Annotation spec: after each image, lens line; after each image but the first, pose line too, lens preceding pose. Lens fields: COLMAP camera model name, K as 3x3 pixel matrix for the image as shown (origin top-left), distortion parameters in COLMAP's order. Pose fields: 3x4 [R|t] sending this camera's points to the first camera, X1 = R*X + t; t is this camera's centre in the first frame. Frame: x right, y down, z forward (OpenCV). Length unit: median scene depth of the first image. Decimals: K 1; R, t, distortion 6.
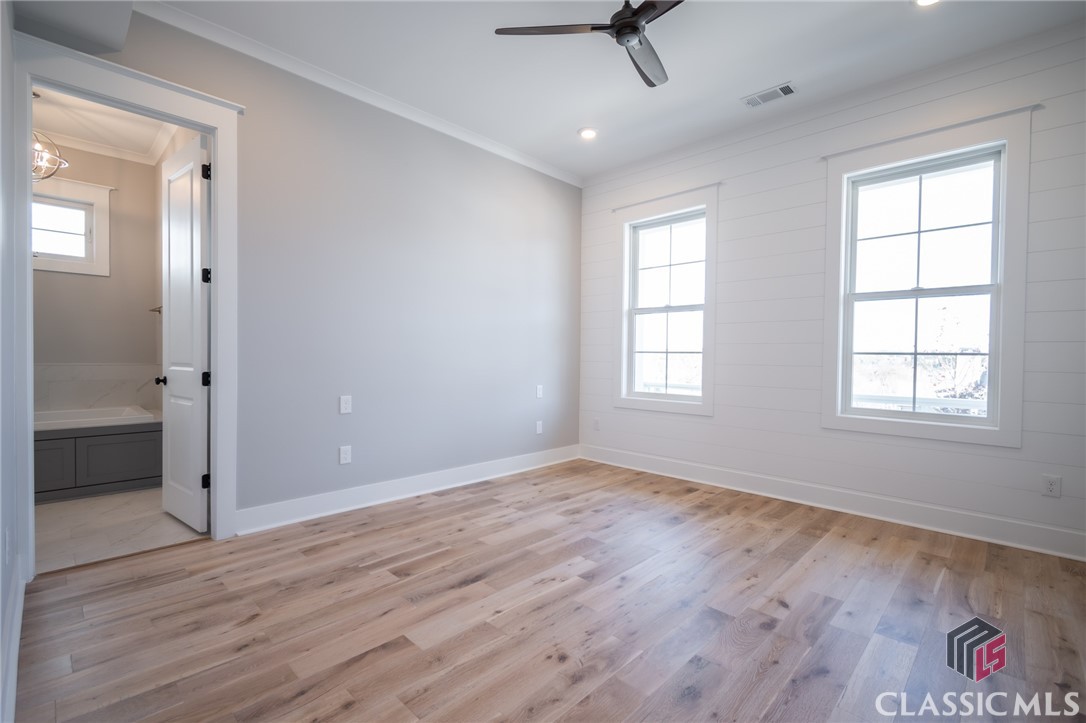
lens RADIAL K [[475.0, 0, 543.6], [0, 475.0, 362.0], [0, 0, 1]] dist [0.012078, -0.008612]
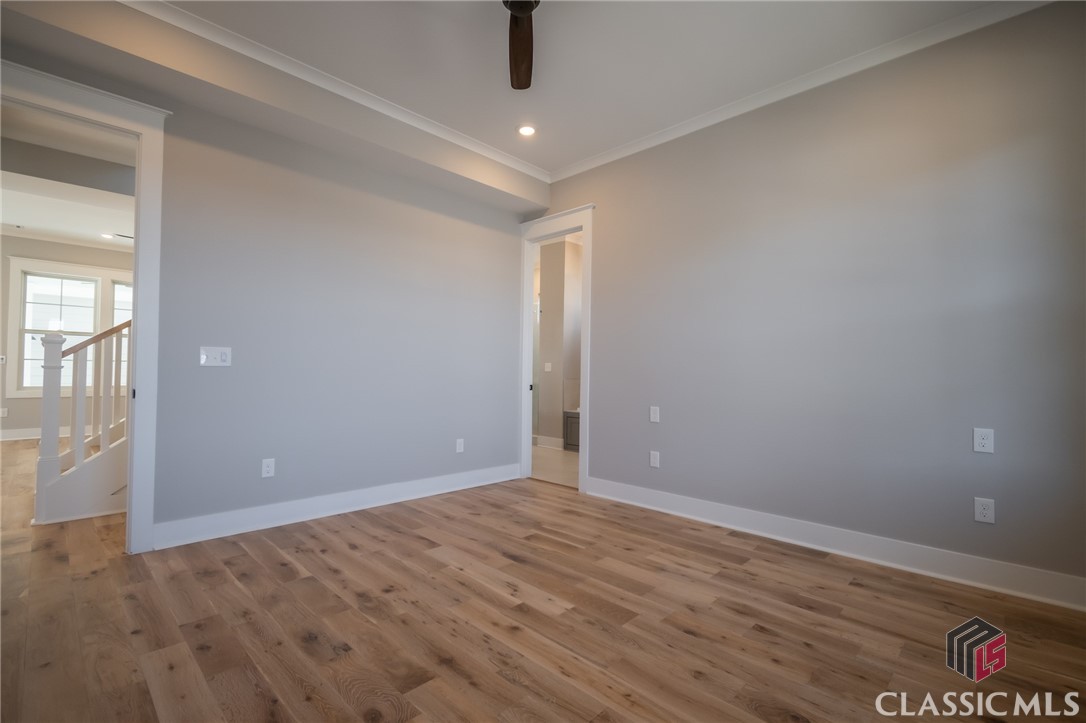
lens RADIAL K [[475.0, 0, 543.6], [0, 475.0, 362.0], [0, 0, 1]] dist [0.012078, -0.008612]
pose [[0.018595, -0.031718, -0.999324, 0.862714], [-0.025765, 0.999150, -0.032191, 0.009728], [0.999495, 0.026347, 0.017762, 0.862822]]
